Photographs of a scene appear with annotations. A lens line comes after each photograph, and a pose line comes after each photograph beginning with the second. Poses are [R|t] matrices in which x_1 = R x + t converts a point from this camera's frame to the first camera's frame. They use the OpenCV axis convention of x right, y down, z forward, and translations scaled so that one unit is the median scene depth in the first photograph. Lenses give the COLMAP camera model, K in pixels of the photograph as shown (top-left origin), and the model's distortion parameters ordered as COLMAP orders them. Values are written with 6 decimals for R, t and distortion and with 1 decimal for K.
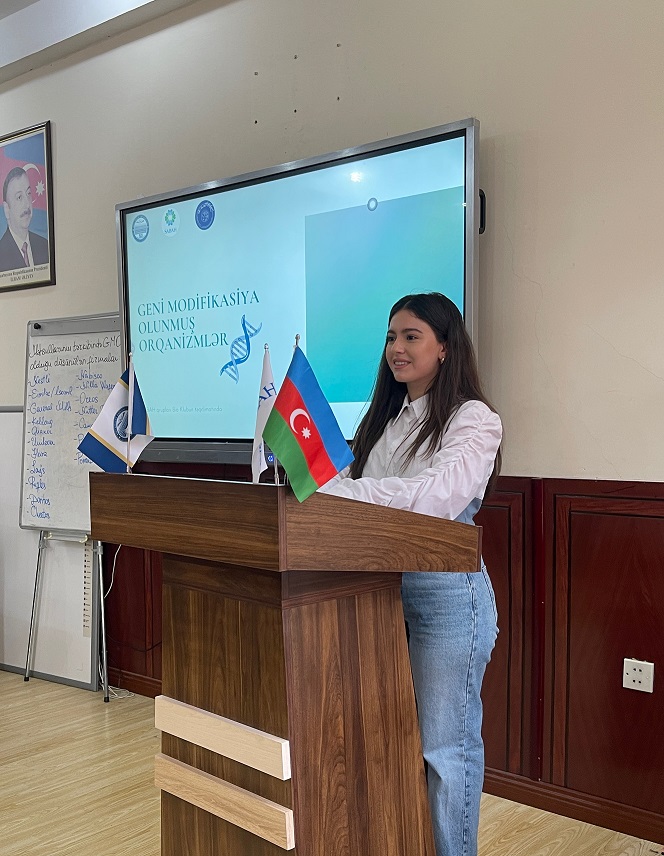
lens RADIAL K [[949.7, 0, 331.4], [0, 949.7, 431.1], [0, 0, 1]] dist [0.134204, 0.000000]
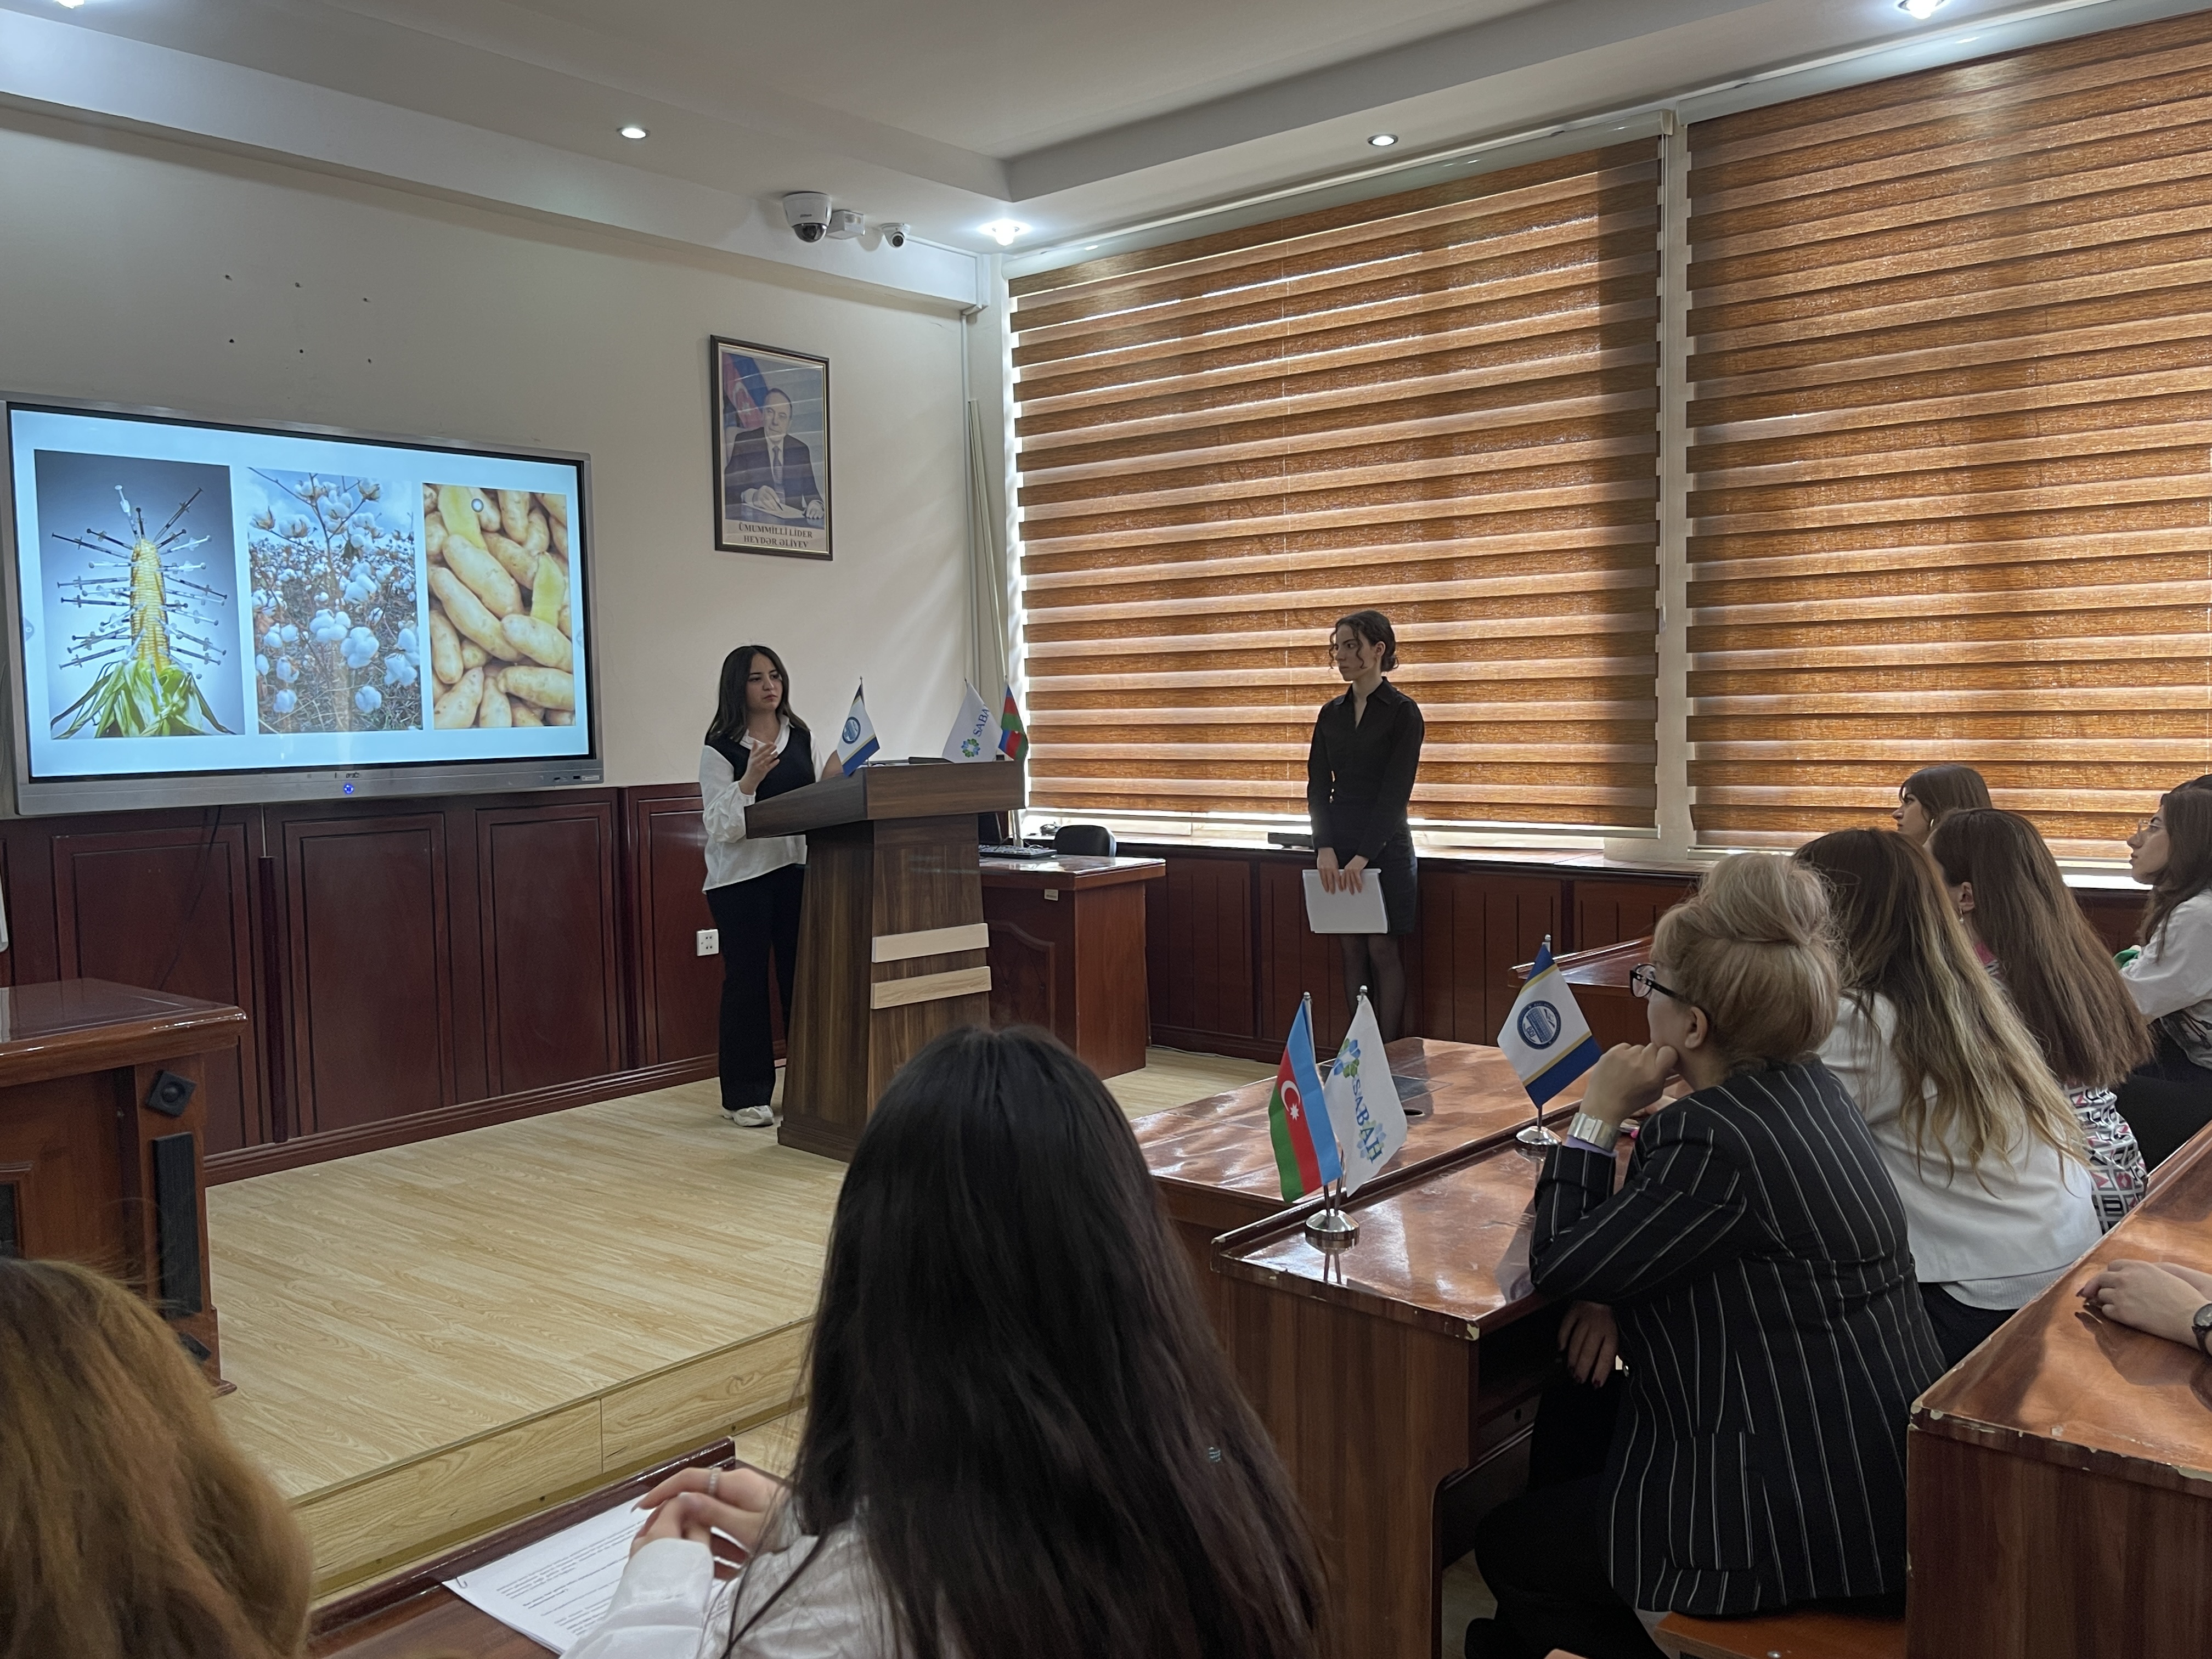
lens RADIAL K [[1829.4, 0, 1104.5], [0, 1829.4, 832.7], [0, 0, 1]] dist [-0.000885, -0.000056]
pose [[-0.016297, -0.055086, 0.998349, -2.752174], [0.035233, 0.997830, 0.055632, 0.009780], [-0.999246, 0.036081, -0.014321, 0.757294]]
